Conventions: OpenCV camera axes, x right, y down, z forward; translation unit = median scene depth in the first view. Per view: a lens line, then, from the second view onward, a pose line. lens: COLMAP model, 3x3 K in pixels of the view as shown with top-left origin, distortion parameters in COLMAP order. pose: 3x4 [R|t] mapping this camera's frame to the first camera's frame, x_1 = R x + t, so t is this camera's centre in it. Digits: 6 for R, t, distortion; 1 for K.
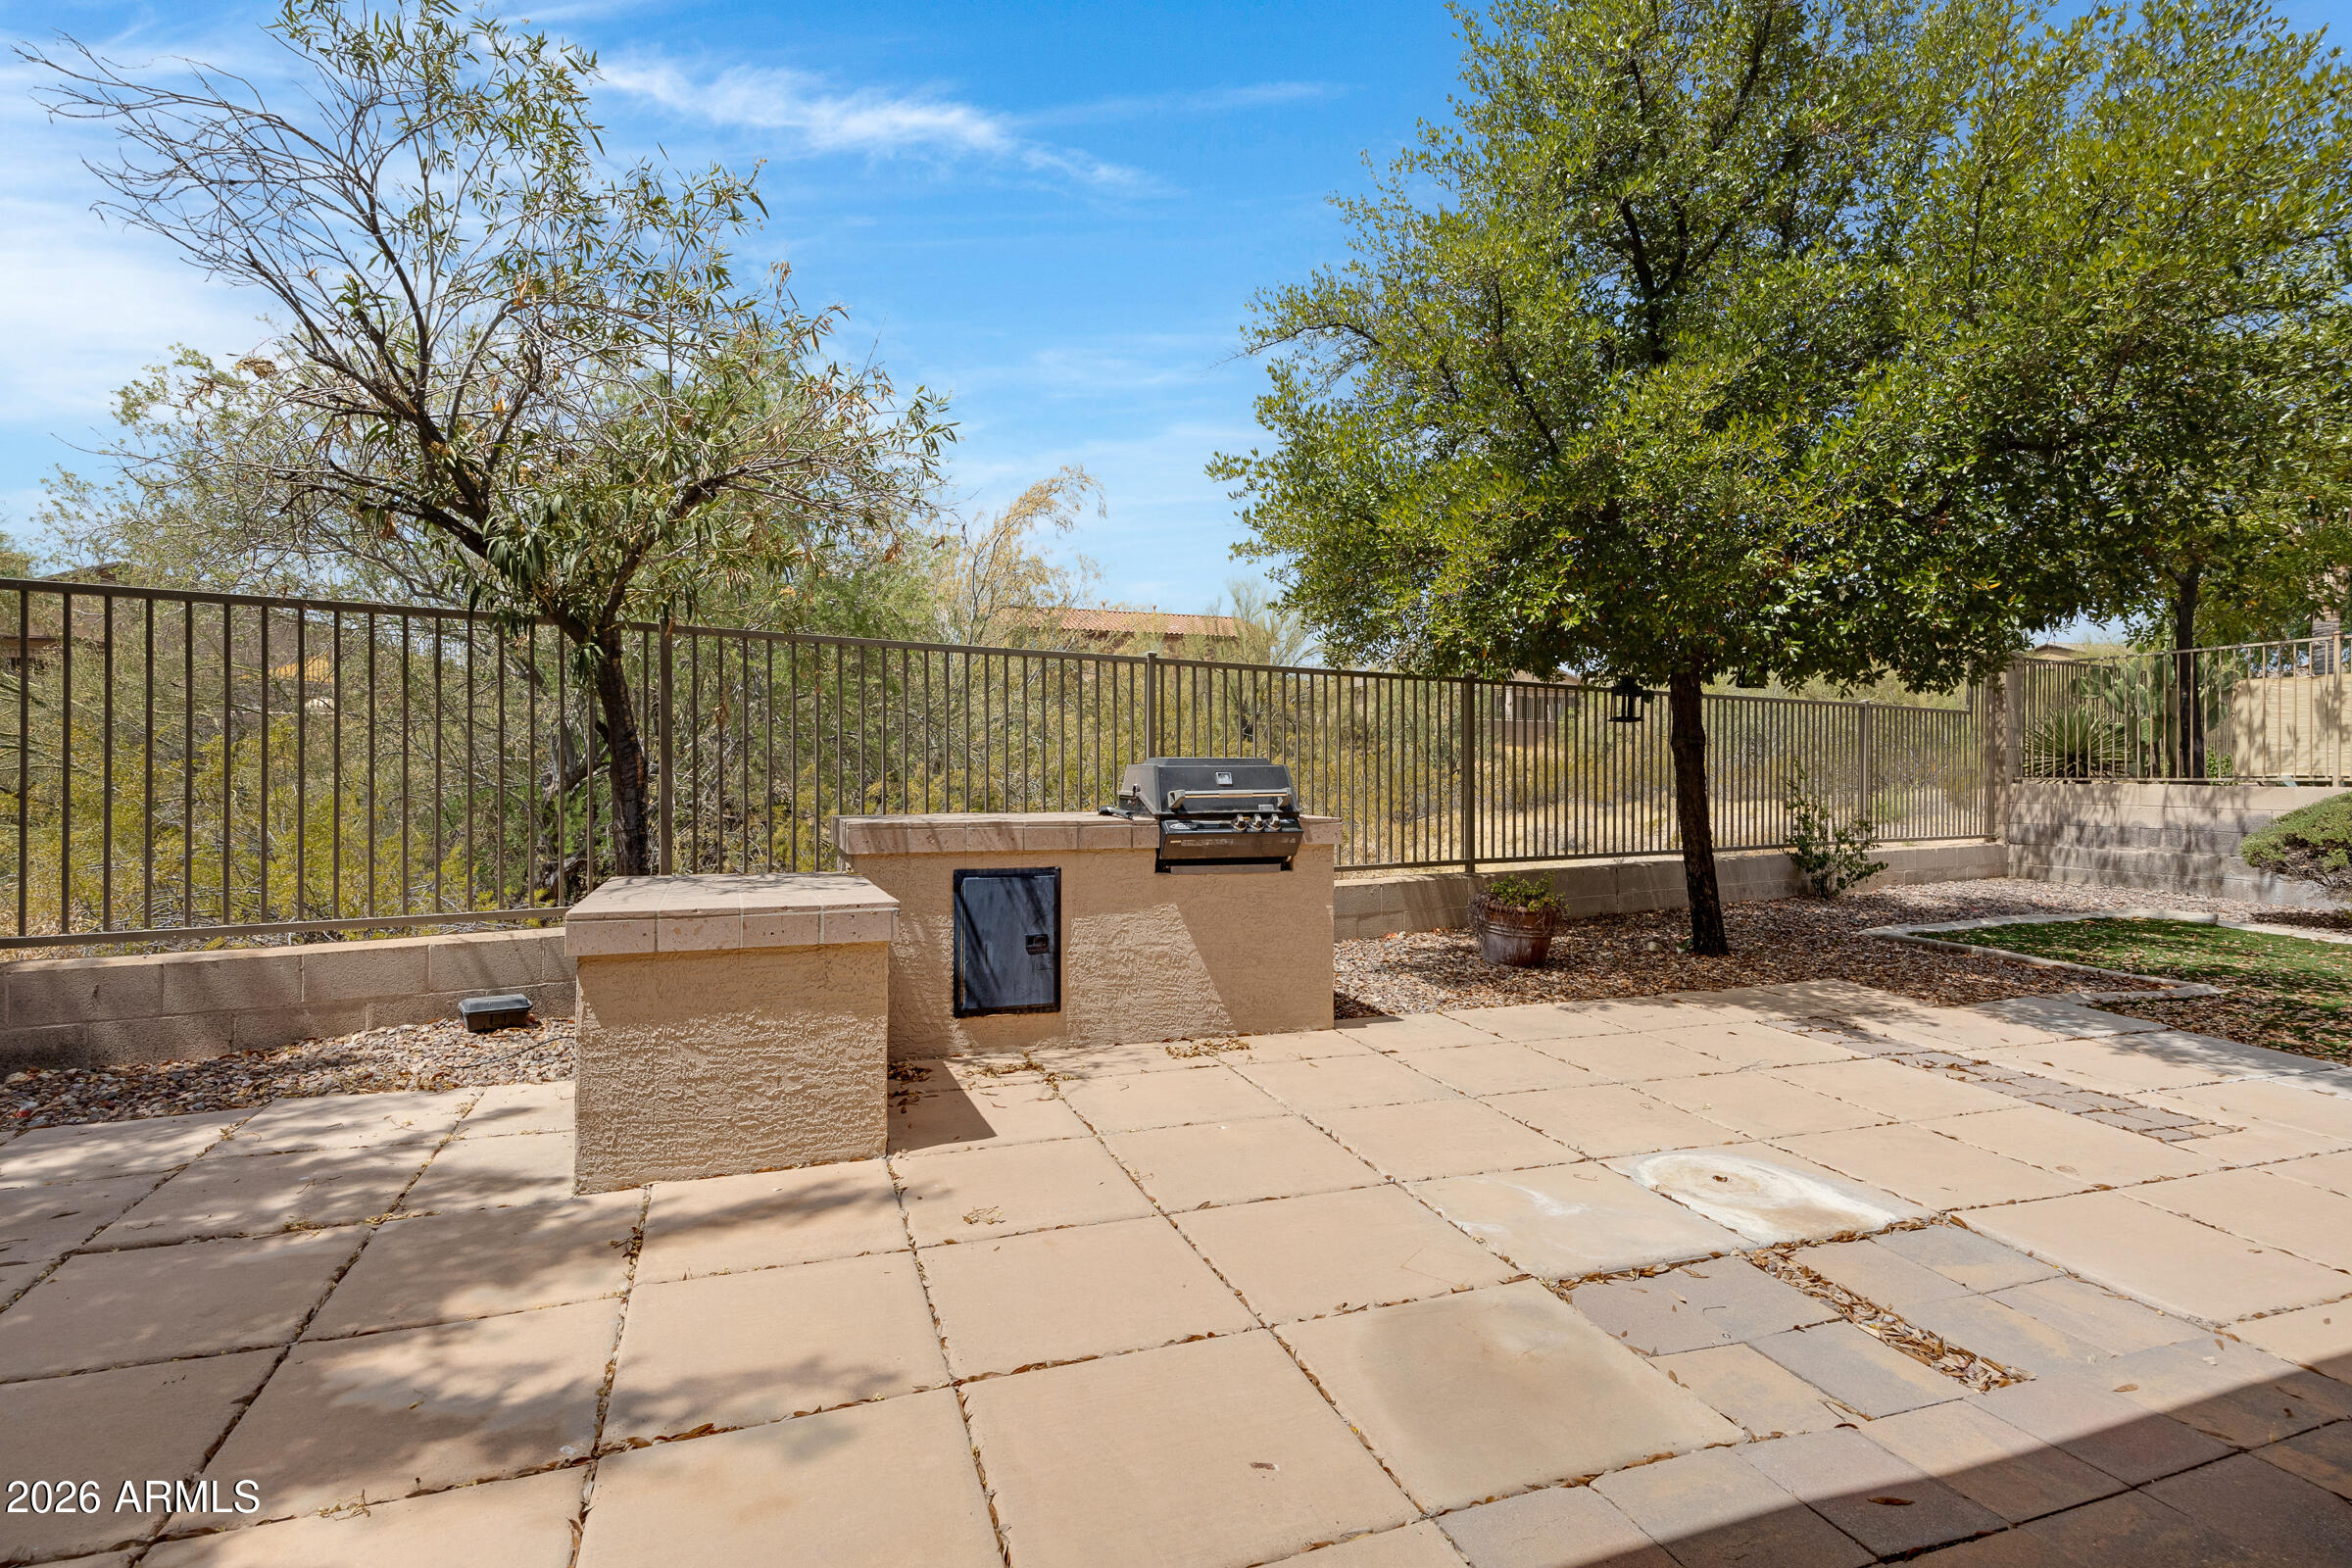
lens RADIAL K [[1228.3, 0, 1061.2], [0, 1228.3, 763.6], [0, 0, 1]] dist [0.001483, -0.000331]
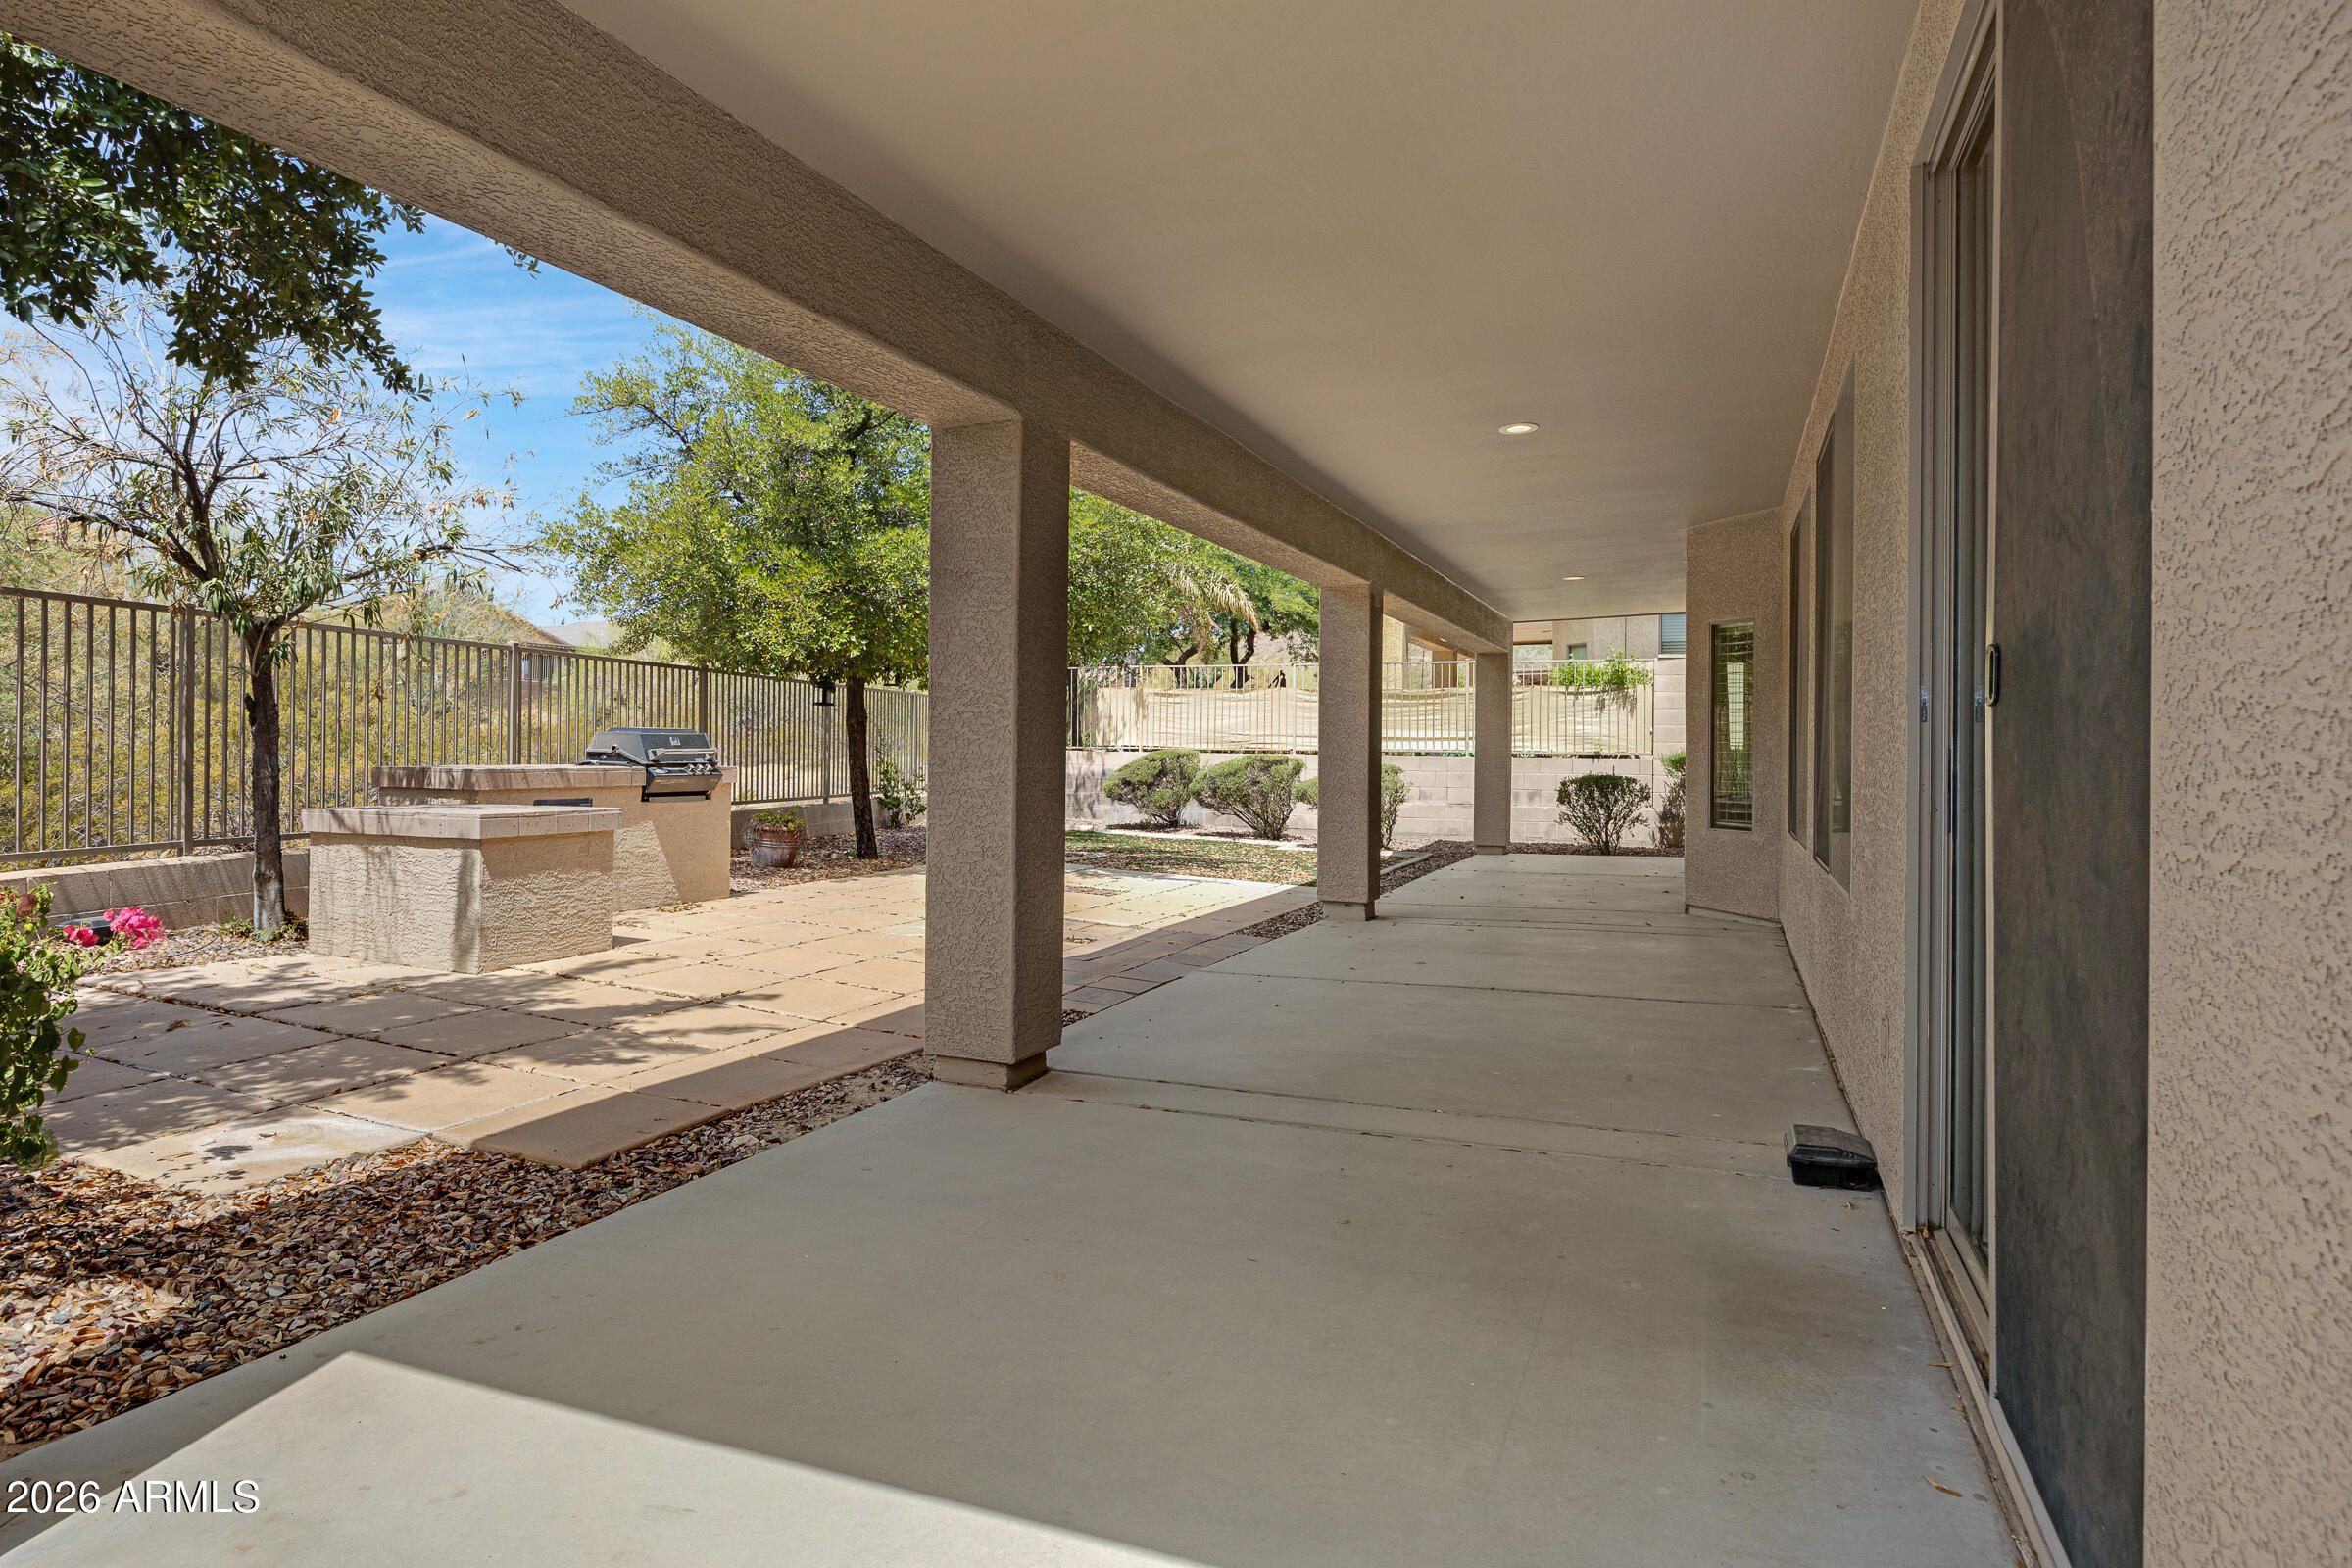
lens RADIAL K [[1342.1, 0, 1175.1], [0, 1342.1, 744.6], [0, 0, 1]] dist [-0.000005, -0.000003]
pose [[0.665992, 0.003482, 0.745950, -0.523448], [-0.009014, 0.999954, 0.003380, 0.003320], [-0.745904, -0.008975, 0.665993, -0.452430]]
